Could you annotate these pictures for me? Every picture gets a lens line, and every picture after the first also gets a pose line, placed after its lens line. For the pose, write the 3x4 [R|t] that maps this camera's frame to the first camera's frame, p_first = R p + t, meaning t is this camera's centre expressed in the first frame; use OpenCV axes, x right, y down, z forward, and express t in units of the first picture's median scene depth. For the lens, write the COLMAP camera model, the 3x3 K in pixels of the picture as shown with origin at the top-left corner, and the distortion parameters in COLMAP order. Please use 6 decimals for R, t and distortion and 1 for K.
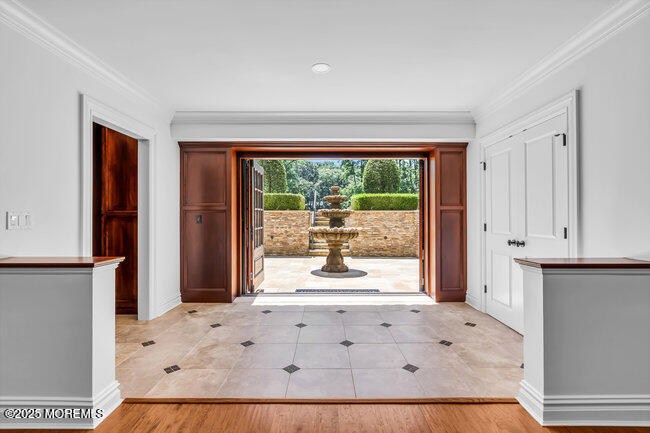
lens RADIAL K [[289.3, 0, 325.0], [0, 289.3, 216.5], [0, 0, 1]] dist [-0.002079, -0.000104]
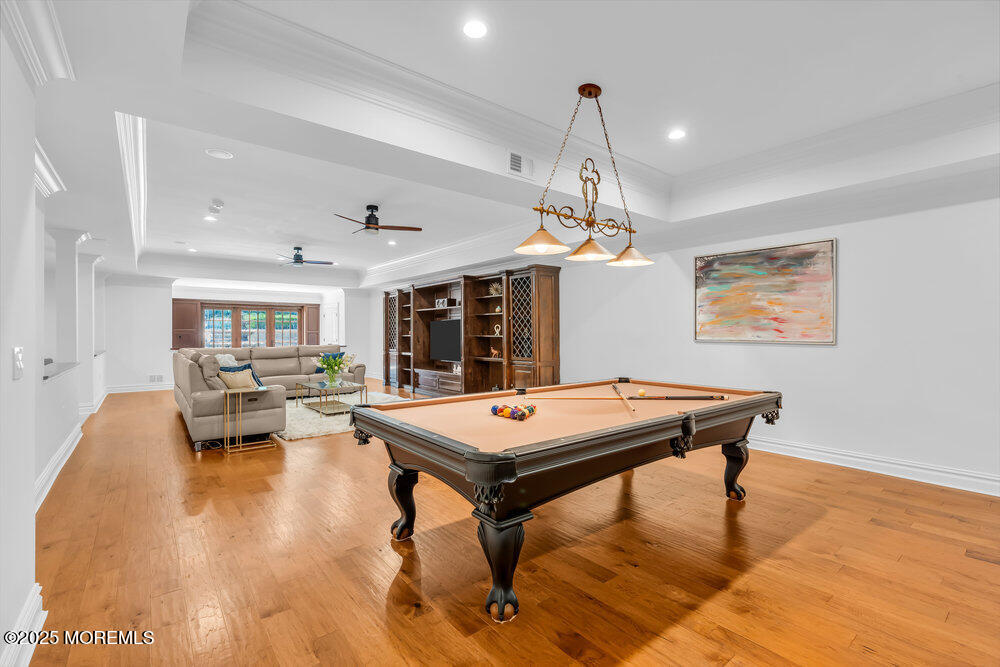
lens RADIAL K [[455.3, 0, 500.0], [0, 455.3, 333.5], [0, 0, 1]] dist [-0.001326, 0.000531]
pose [[0.782636, 0.002858, 0.622473, -0.886108], [-0.004819, 0.999987, 0.001468, -0.036156], [-0.622461, -0.004149, 0.782640, -3.740561]]
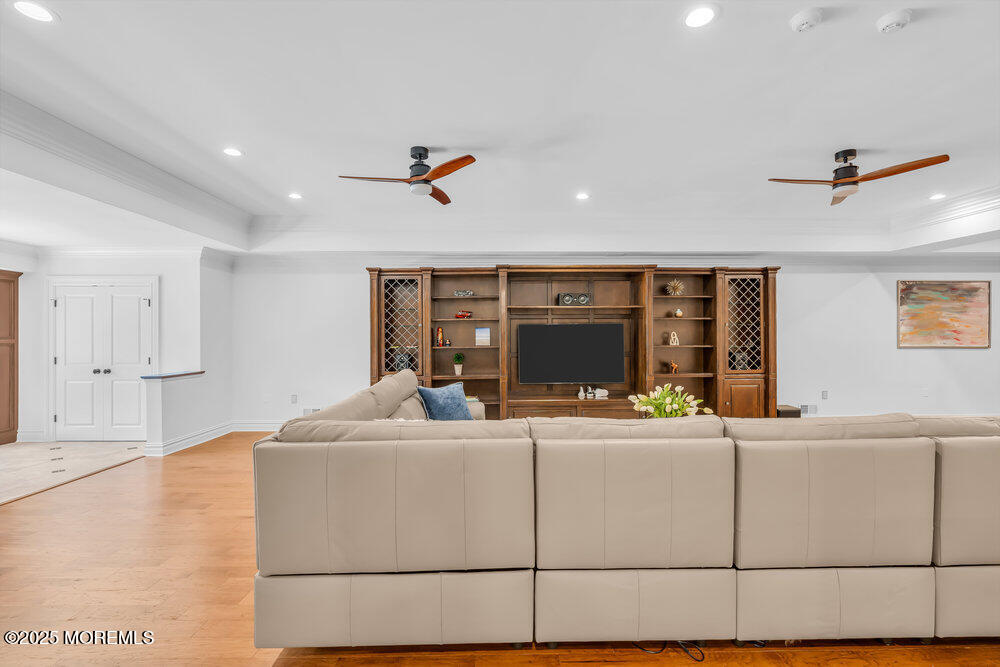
lens RADIAL K [[455.3, 0, 500.0], [0, 455.3, 333.5], [0, 0, 1]] dist [-0.001326, 0.000531]
pose [[-0.031497, 0.012952, 0.999420, -1.369913], [0.000009, 0.999916, -0.012958, -0.047827], [-0.999504, -0.000399, -0.031494, -0.678035]]
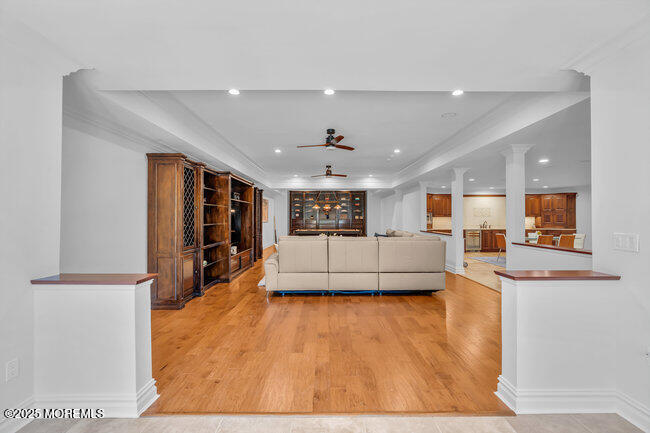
lens RADIAL K [[289.3, 0, 325.0], [0, 289.3, 216.5], [0, 0, 1]] dist [-0.002079, -0.000104]
pose [[-0.999965, 0.005308, -0.006413, 0.010732], [0.005368, 0.999942, -0.009308, -0.044537], [0.006364, -0.009342, -0.999936, 1.315797]]
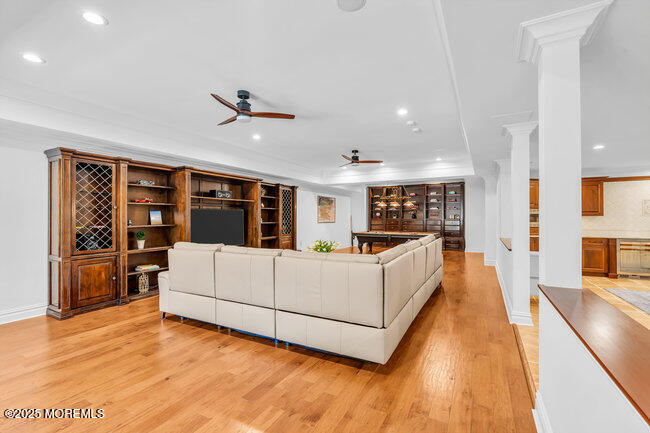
lens RADIAL K [[289.3, 0, 325.0], [0, 289.3, 216.5], [0, 0, 1]] dist [-0.002079, -0.000104]
pose [[-0.881326, 0.005194, 0.472481, -0.948121], [0.001840, 0.999970, -0.007560, -0.052576], [-0.472506, -0.005793, -0.881309, 0.447966]]
